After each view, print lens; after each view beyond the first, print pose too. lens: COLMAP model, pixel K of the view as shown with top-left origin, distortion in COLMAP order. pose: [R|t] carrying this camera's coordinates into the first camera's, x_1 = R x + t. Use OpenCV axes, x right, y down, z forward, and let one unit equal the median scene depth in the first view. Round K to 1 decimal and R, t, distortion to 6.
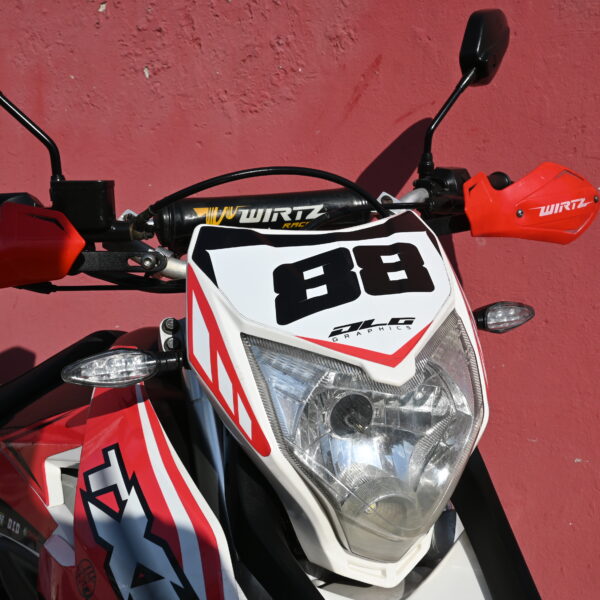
lens RADIAL K [[612.1, 0, 300.0], [0, 612.1, 300.0], [0, 0, 1]] dist [-0.007342, -0.009990]
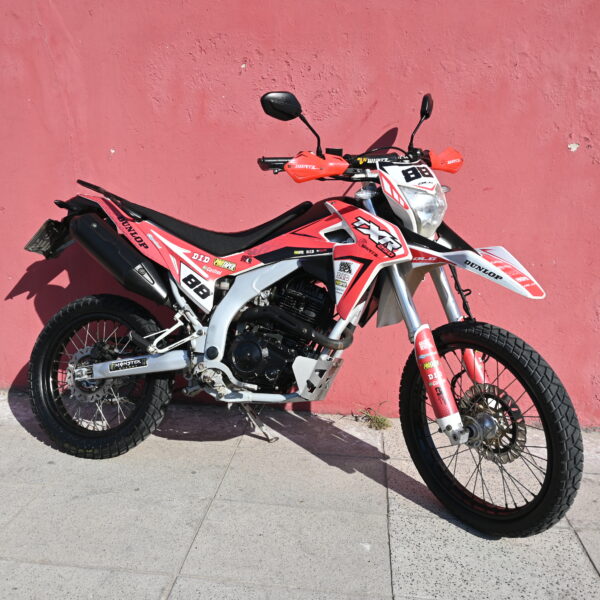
lens RADIAL K [[612.1, 0, 300.0], [0, 612.1, 300.0], [0, 0, 1]] dist [-0.007342, -0.009990]
pose [[0.965266, -0.030230, 0.259514, -1.766923], [0.020368, 0.998967, 0.040611, 0.628201], [-0.260473, -0.033914, 0.964885, -2.813742]]
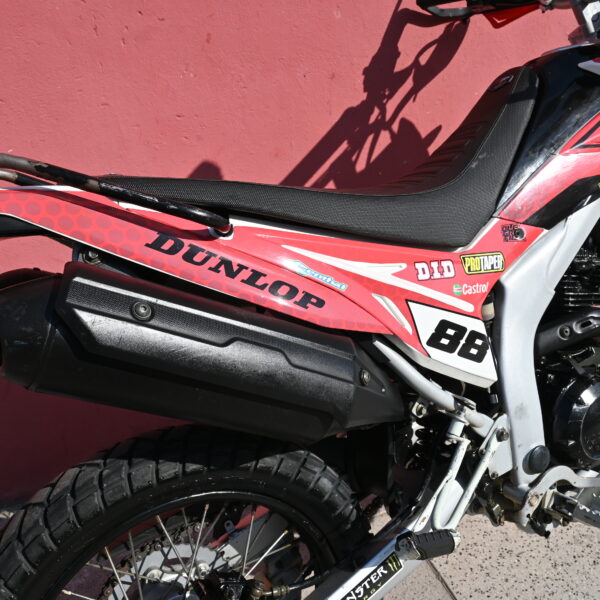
lens RADIAL K [[612.1, 0, 300.0], [0, 612.1, 300.0], [0, 0, 1]] dist [-0.007342, -0.009990]
pose [[0.440524, -0.461295, 0.770159, -2.839152], [0.201781, 0.886813, 0.415749, -0.236863], [-0.874770, -0.027744, 0.483743, 1.222141]]
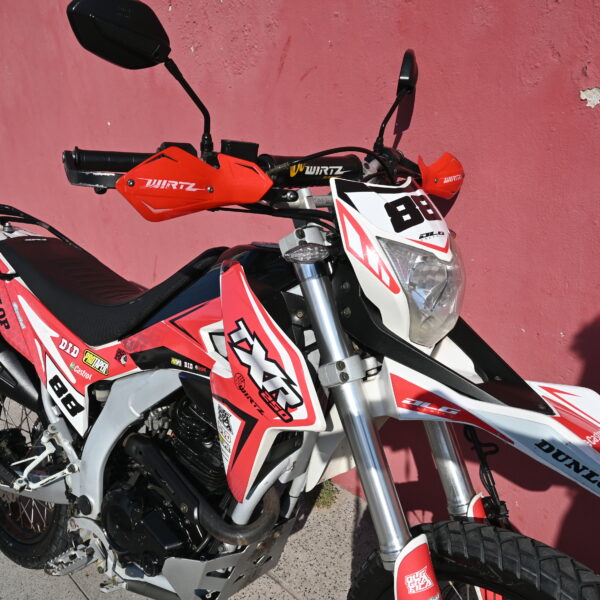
lens RADIAL K [[612.1, 0, 300.0], [0, 612.1, 300.0], [0, 0, 1]] dist [-0.007342, -0.009990]
pose [[0.989053, -0.100270, -0.108260, 0.103152], [0.123365, 0.964427, 0.233800, -0.261861], [0.080966, -0.244596, 0.966239, -0.884930]]
